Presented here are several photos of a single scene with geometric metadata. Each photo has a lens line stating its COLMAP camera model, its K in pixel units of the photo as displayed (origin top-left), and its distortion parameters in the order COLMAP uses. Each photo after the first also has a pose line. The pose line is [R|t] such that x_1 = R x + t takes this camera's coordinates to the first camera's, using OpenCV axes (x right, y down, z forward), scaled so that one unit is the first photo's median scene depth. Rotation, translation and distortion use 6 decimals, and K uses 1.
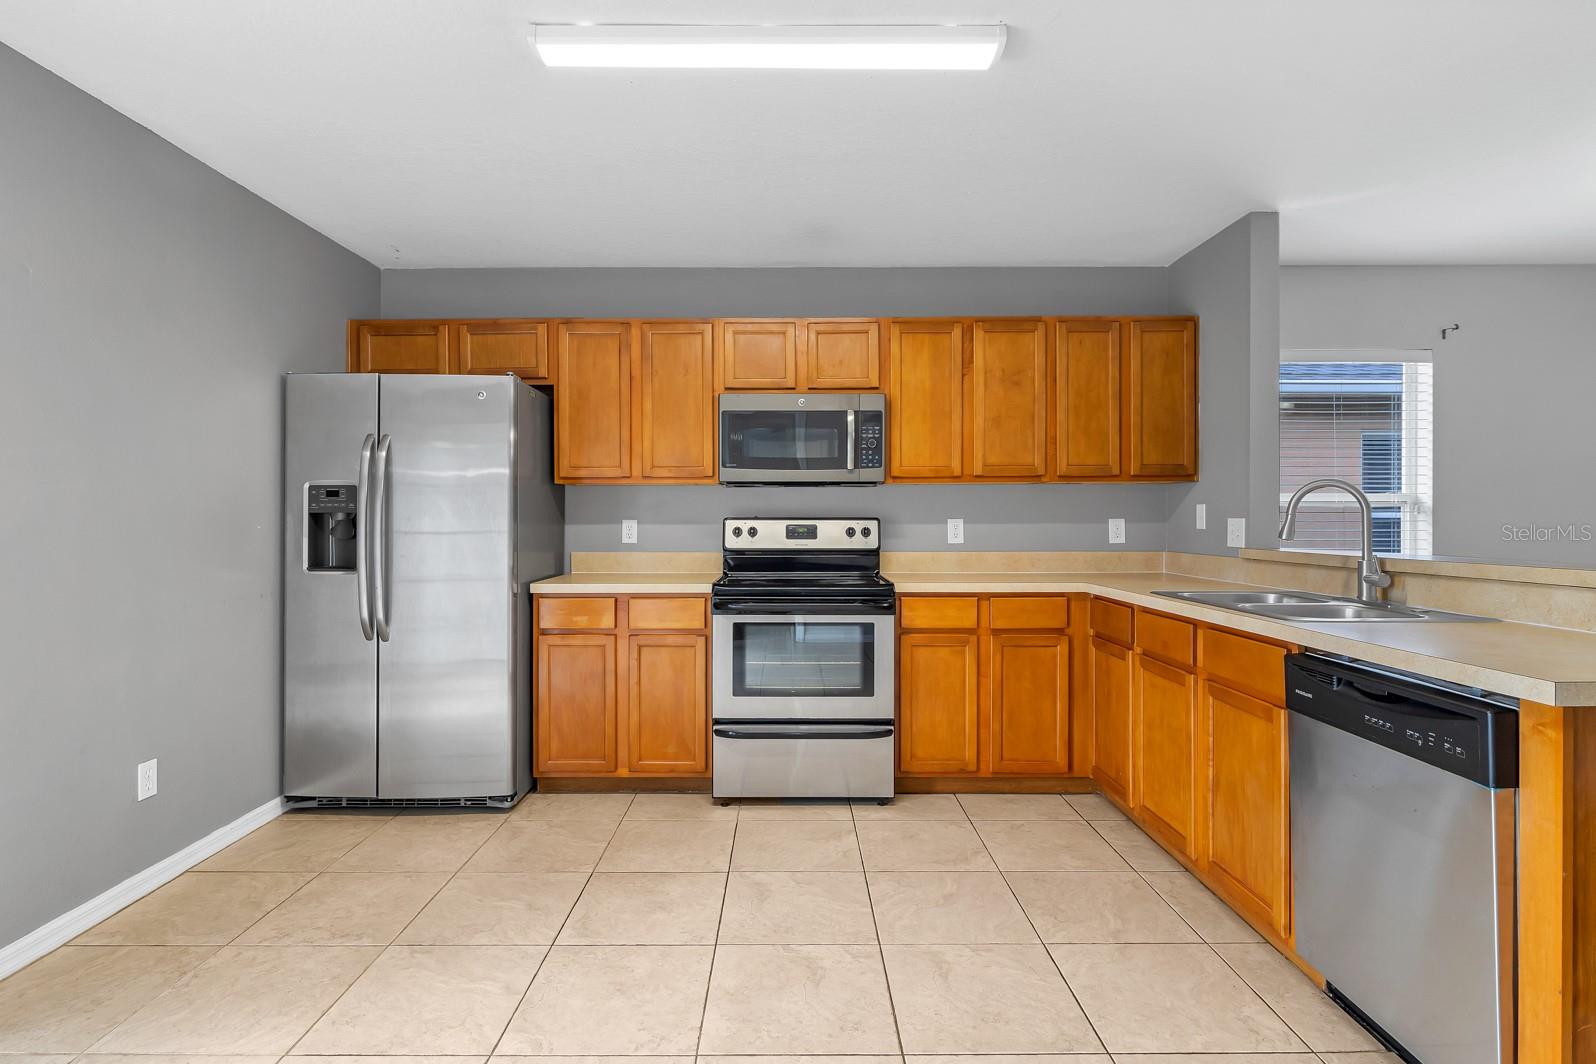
lens RADIAL K [[821.6, 0, 762.8], [0, 821.6, 525.2], [0, 0, 1]] dist [-0.000423, -0.004384]
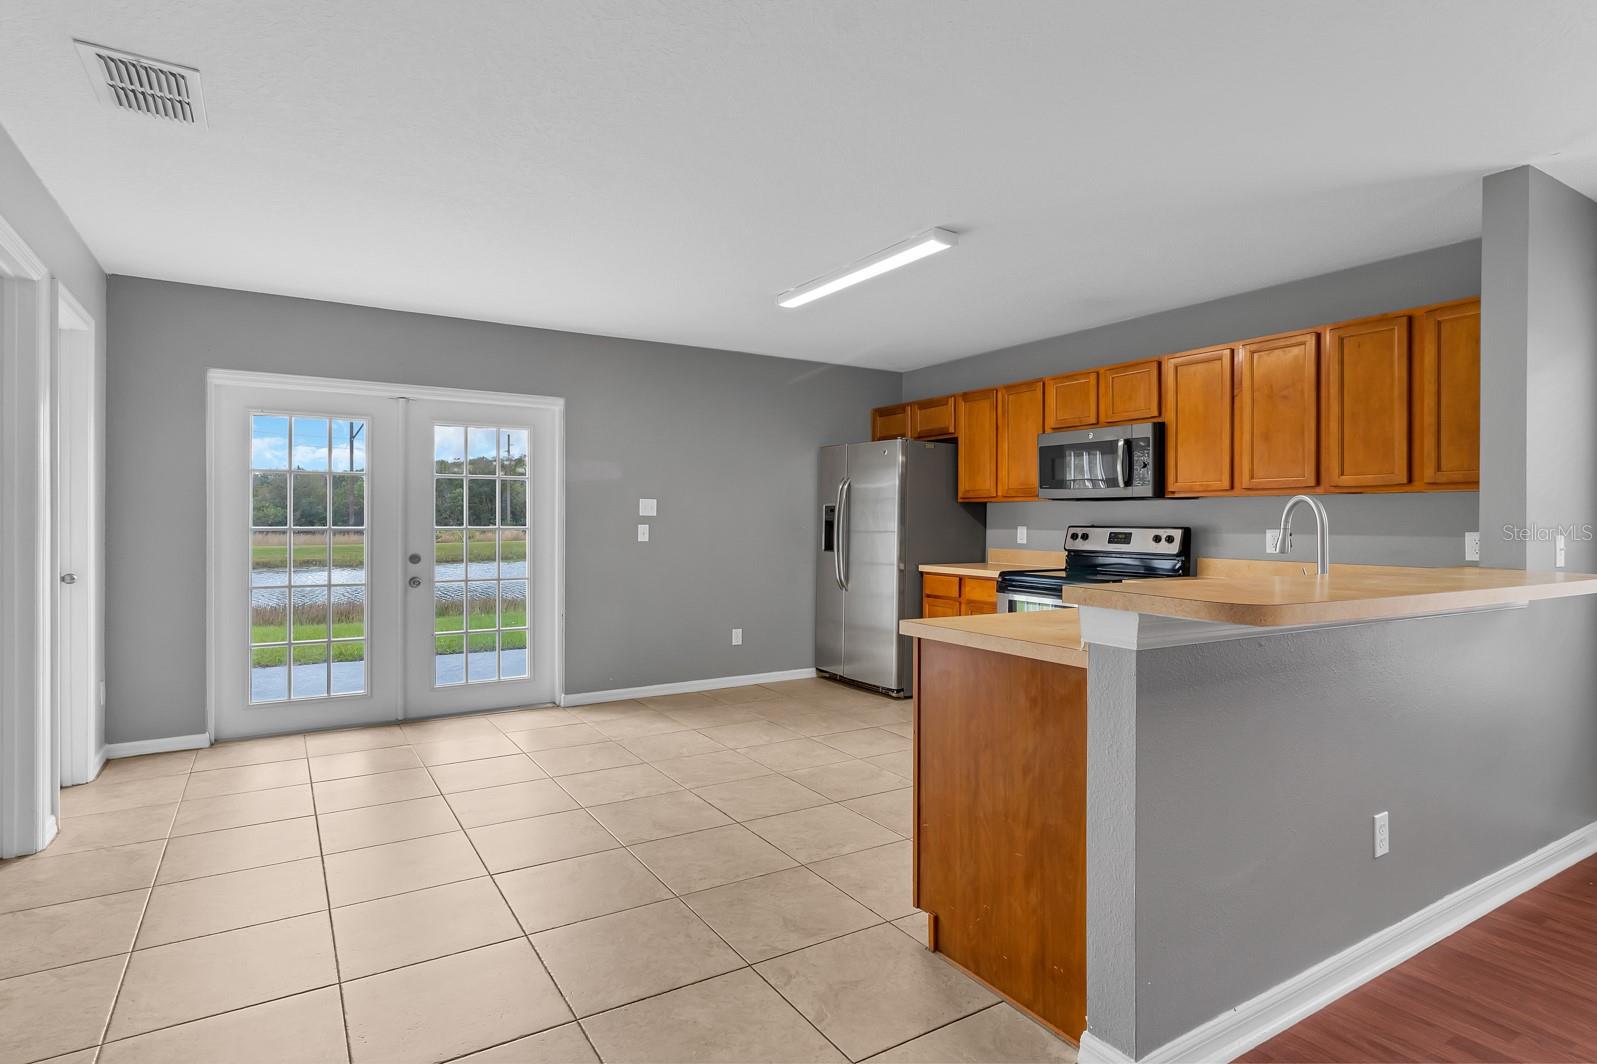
lens RADIAL K [[783.6, 0, 782.4], [0, 783.6, 532.3], [0, 0, 1]] dist [0.002376, 0.000123]
pose [[0.542027, 0.018542, -0.840156, 0.863260], [-0.014539, 0.999814, 0.012686, -0.008673], [0.840235, 0.005339, 0.542196, -0.062135]]
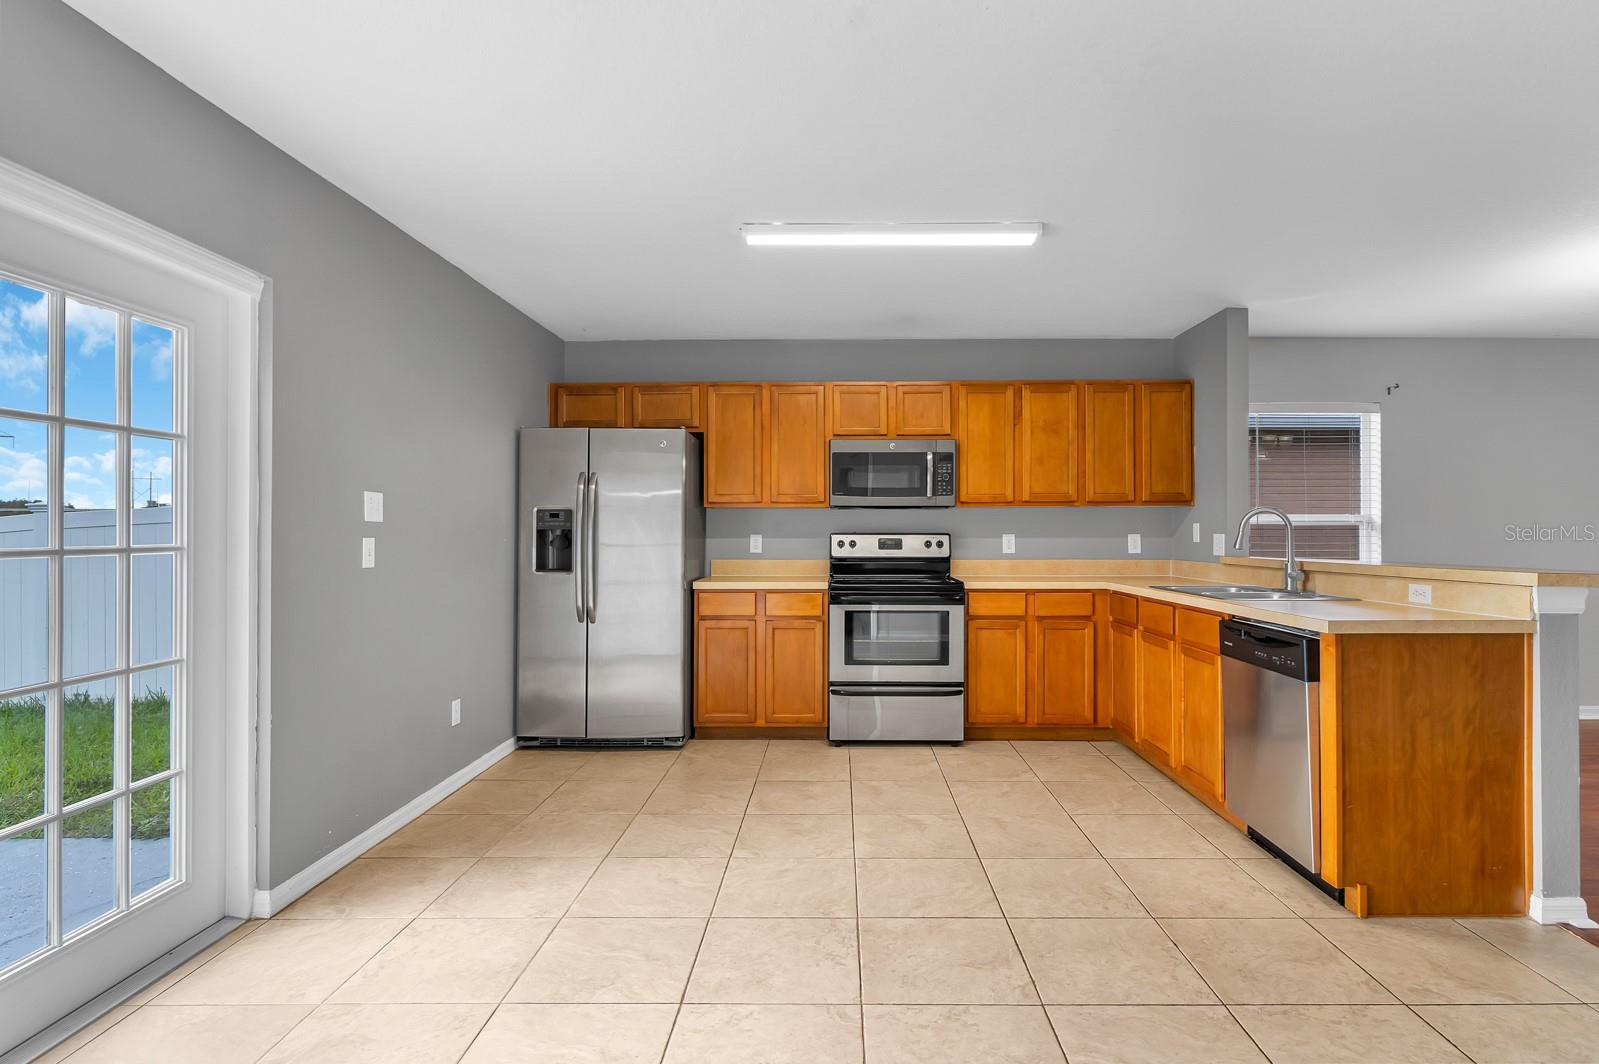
lens RADIAL K [[823.2, 0, 804.5], [0, 823.2, 533.1], [0, 0, 1]] dist [-0.000423, -0.004384]
pose [[0.999950, 0.000774, -0.009977, -0.086548], [-0.000856, 0.999966, -0.008211, 0.002048], [0.009971, 0.008219, 0.999917, -0.349123]]
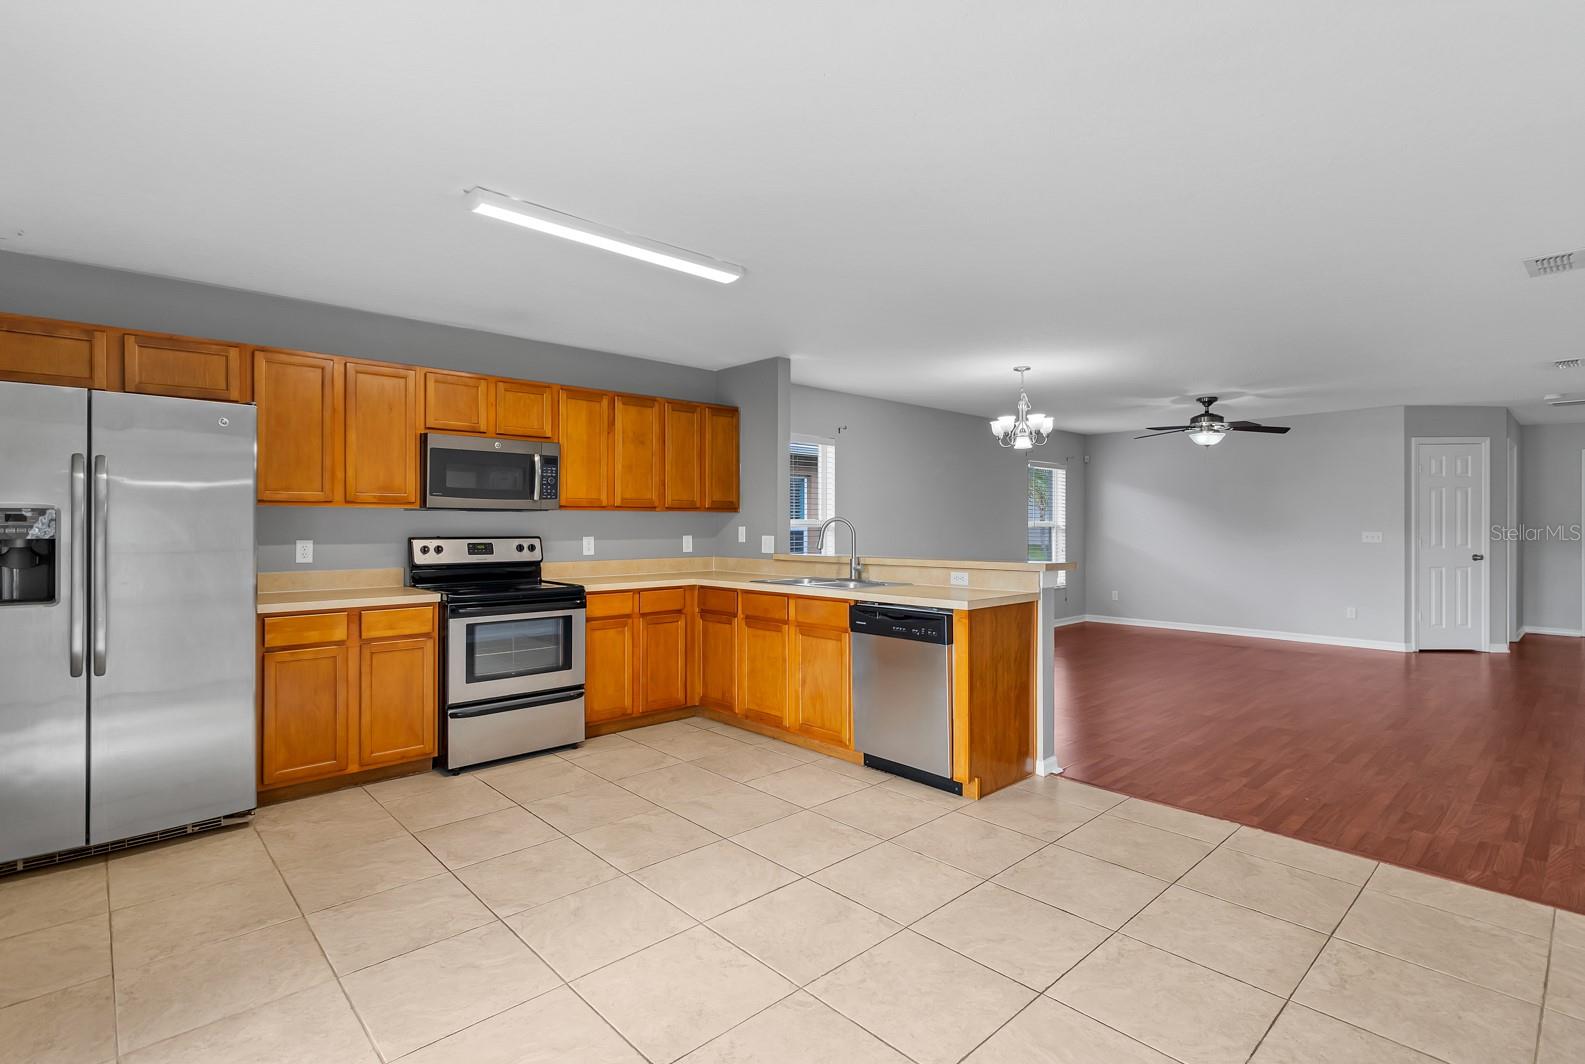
lens RADIAL K [[777.8, 0, 807.4], [0, 777.8, 529.2], [0, 0, 1]] dist [0.002376, 0.000123]
pose [[0.716289, -0.002868, 0.697798, -0.470061], [0.005559, 0.999983, -0.001595, -0.018334], [-0.697781, 0.005022, 0.716293, -0.189748]]
